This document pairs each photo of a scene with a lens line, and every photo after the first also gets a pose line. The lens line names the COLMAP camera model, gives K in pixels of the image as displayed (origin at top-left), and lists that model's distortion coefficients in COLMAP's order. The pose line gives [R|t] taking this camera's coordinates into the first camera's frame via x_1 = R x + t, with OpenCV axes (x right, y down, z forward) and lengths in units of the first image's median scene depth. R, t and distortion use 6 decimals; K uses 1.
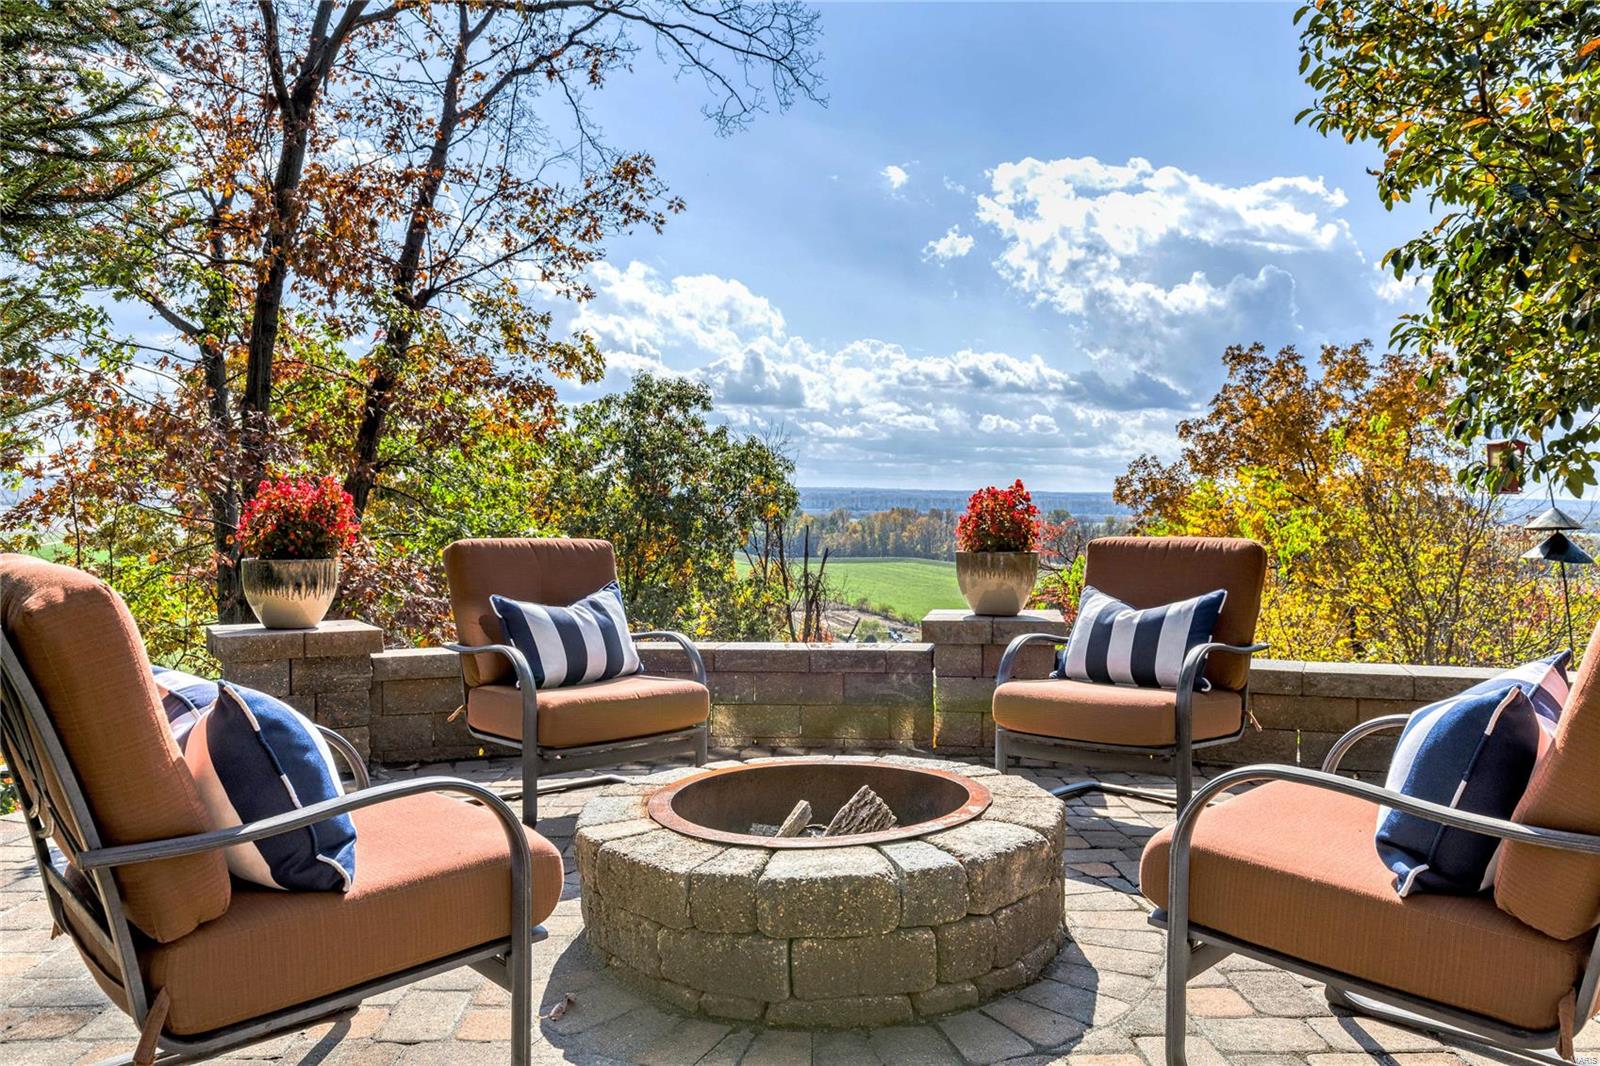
lens RADIAL K [[1124.7, 0, 801.1], [0, 1124.7, 538.3], [0, 0, 1]] dist [0.008519, -0.002367]
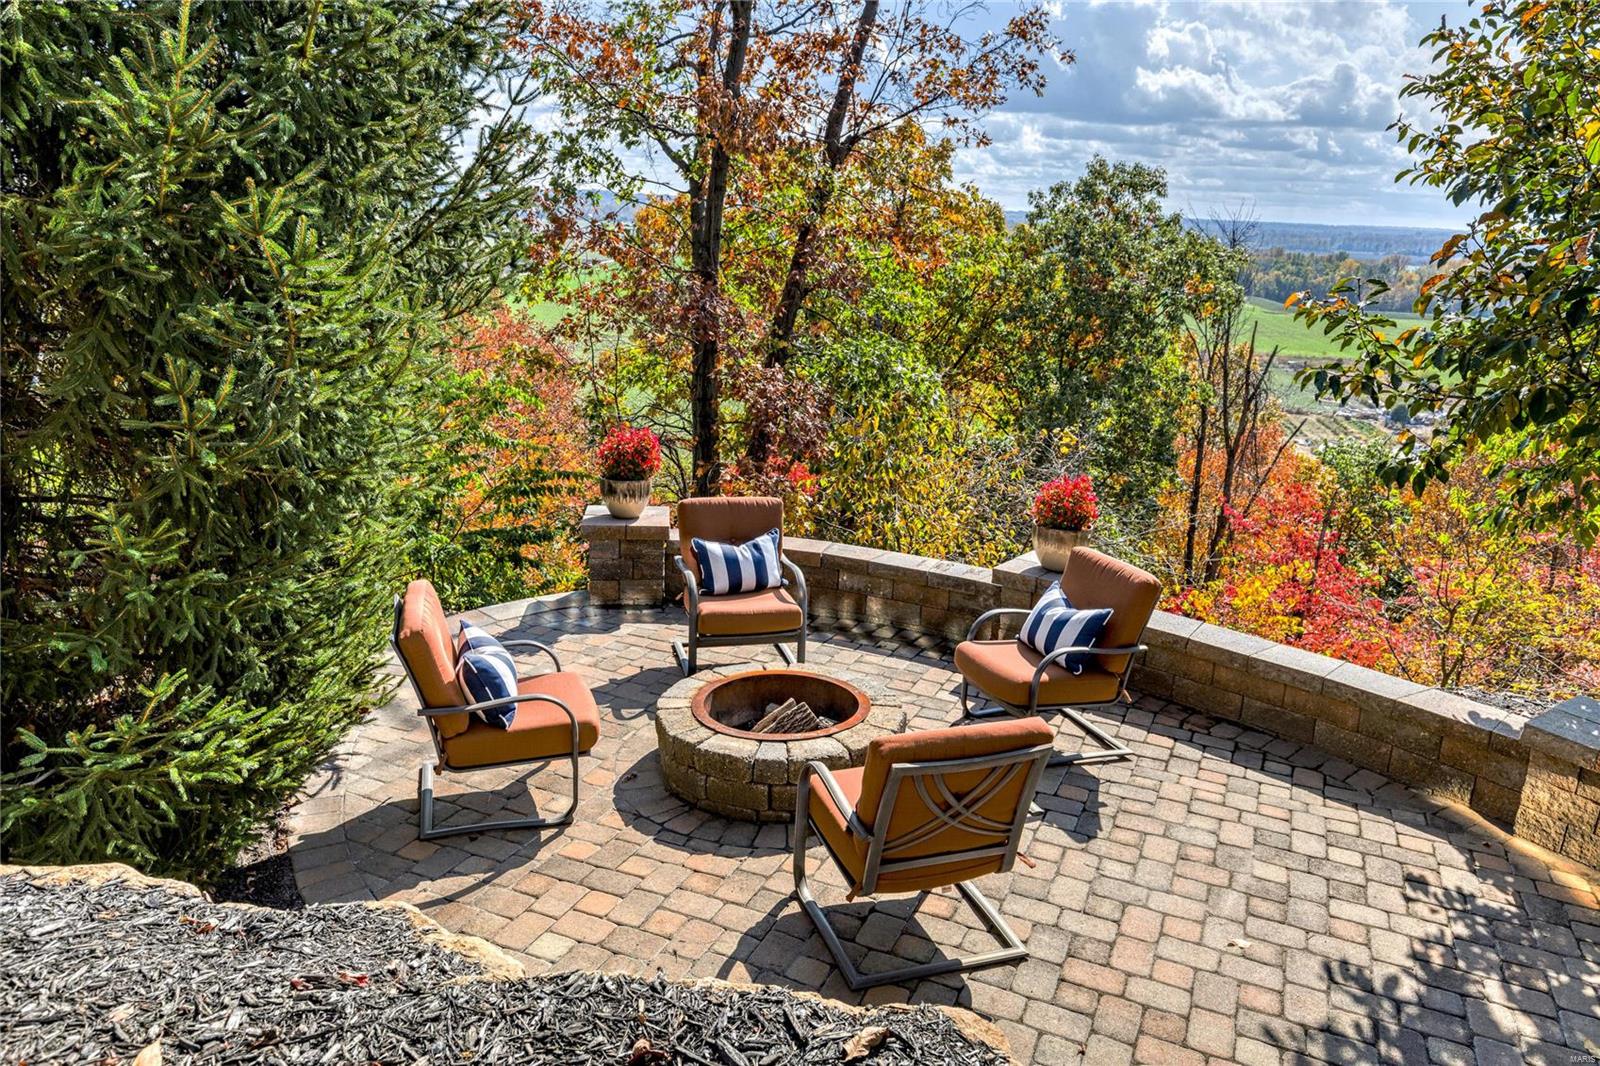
lens RADIAL K [[1124.7, 0, 799.2], [0, 1124.7, 530.0], [0, 0, 1]] dist [0.008519, -0.002367]
pose [[0.898925, 0.144468, -0.413597, 0.161613], [-0.045518, 0.969754, 0.239801, -0.105491], [0.435731, -0.196737, 0.878313, -0.125888]]
